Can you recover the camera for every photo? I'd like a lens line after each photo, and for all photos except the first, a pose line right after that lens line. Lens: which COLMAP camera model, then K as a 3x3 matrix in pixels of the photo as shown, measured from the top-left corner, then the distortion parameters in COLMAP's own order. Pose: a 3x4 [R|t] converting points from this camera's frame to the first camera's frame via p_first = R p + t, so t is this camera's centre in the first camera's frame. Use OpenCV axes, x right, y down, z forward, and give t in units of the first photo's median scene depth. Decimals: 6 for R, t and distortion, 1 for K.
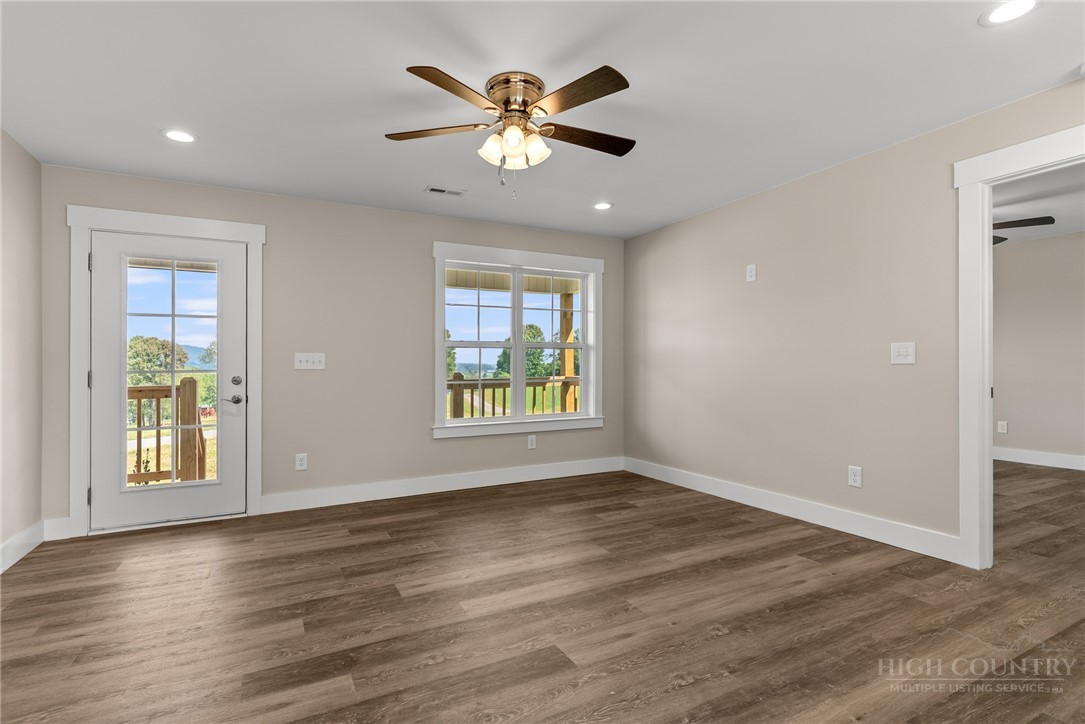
lens RADIAL K [[522.2, 0, 544.5], [0, 522.2, 367.2], [0, 0, 1]] dist [0.003240, 0.000216]
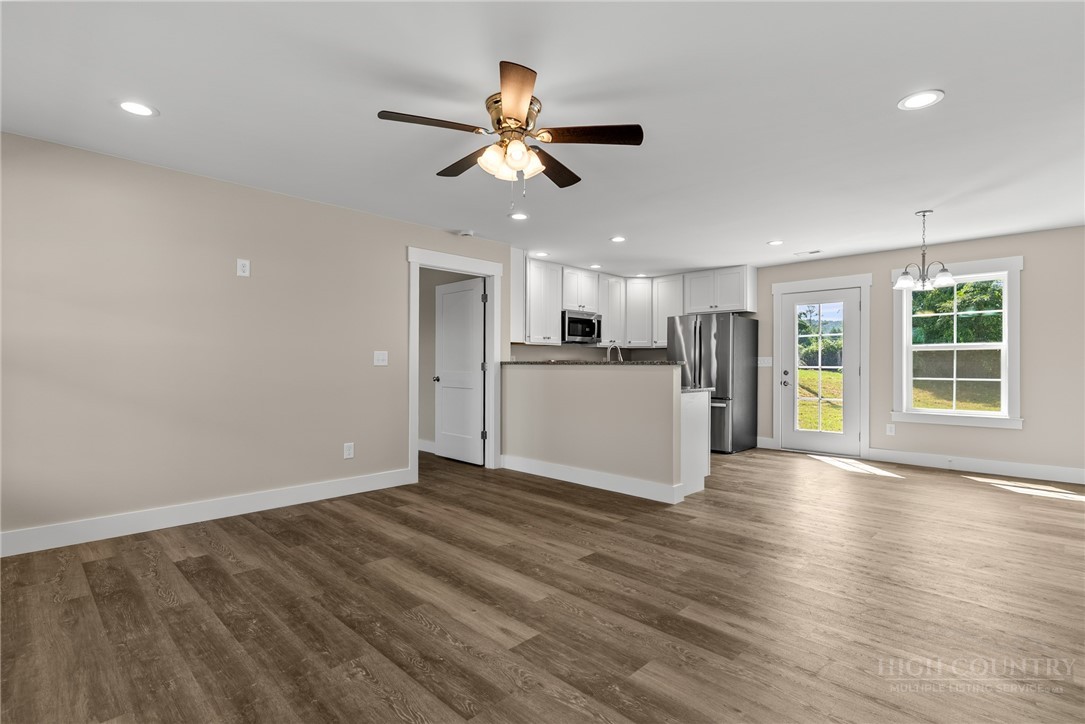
lens RADIAL K [[522.2, 0, 542.5], [0, 522.2, 364.1], [0, 0, 1]] dist [0.003240, 0.000216]
pose [[-0.292915, 0.009994, 0.956086, -0.796302], [0.000767, 0.999948, -0.010217, 0.005299], [-0.956138, -0.002260, -0.292907, 0.905911]]
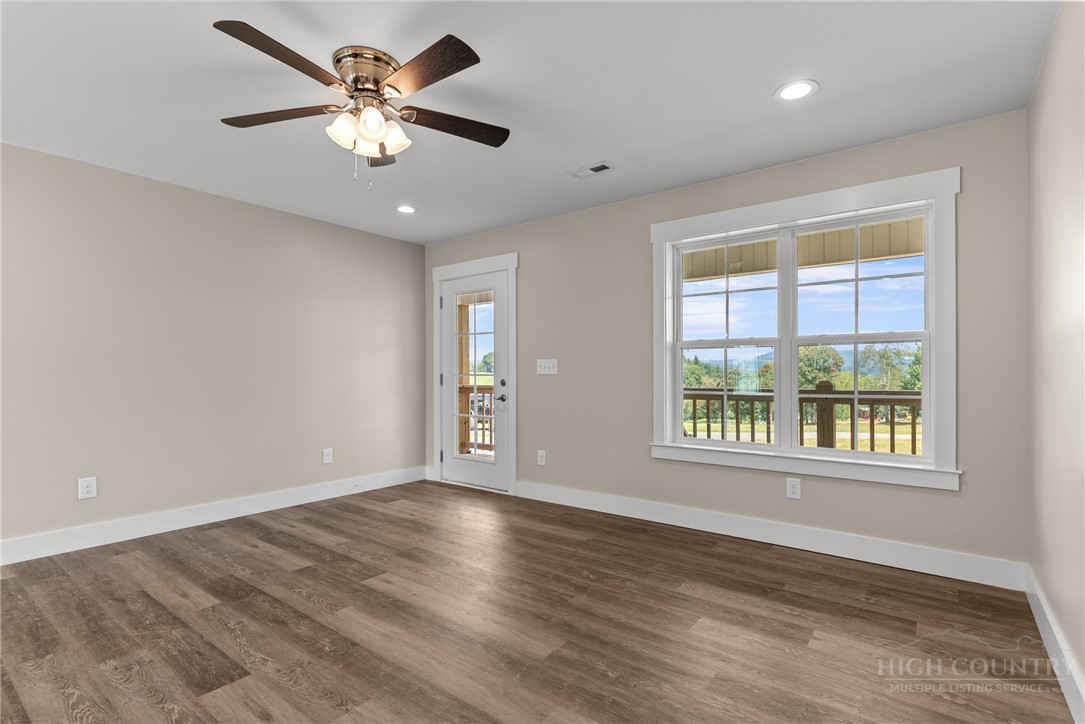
lens RADIAL K [[522.2, 0, 547.6], [0, 522.2, 376.0], [0, 0, 1]] dist [0.003240, 0.000216]
pose [[0.414014, 0.012137, -0.910189, 0.644710], [-0.003771, 0.999925, 0.011618, -0.005785], [0.910263, -0.001378, 0.414029, 0.655831]]
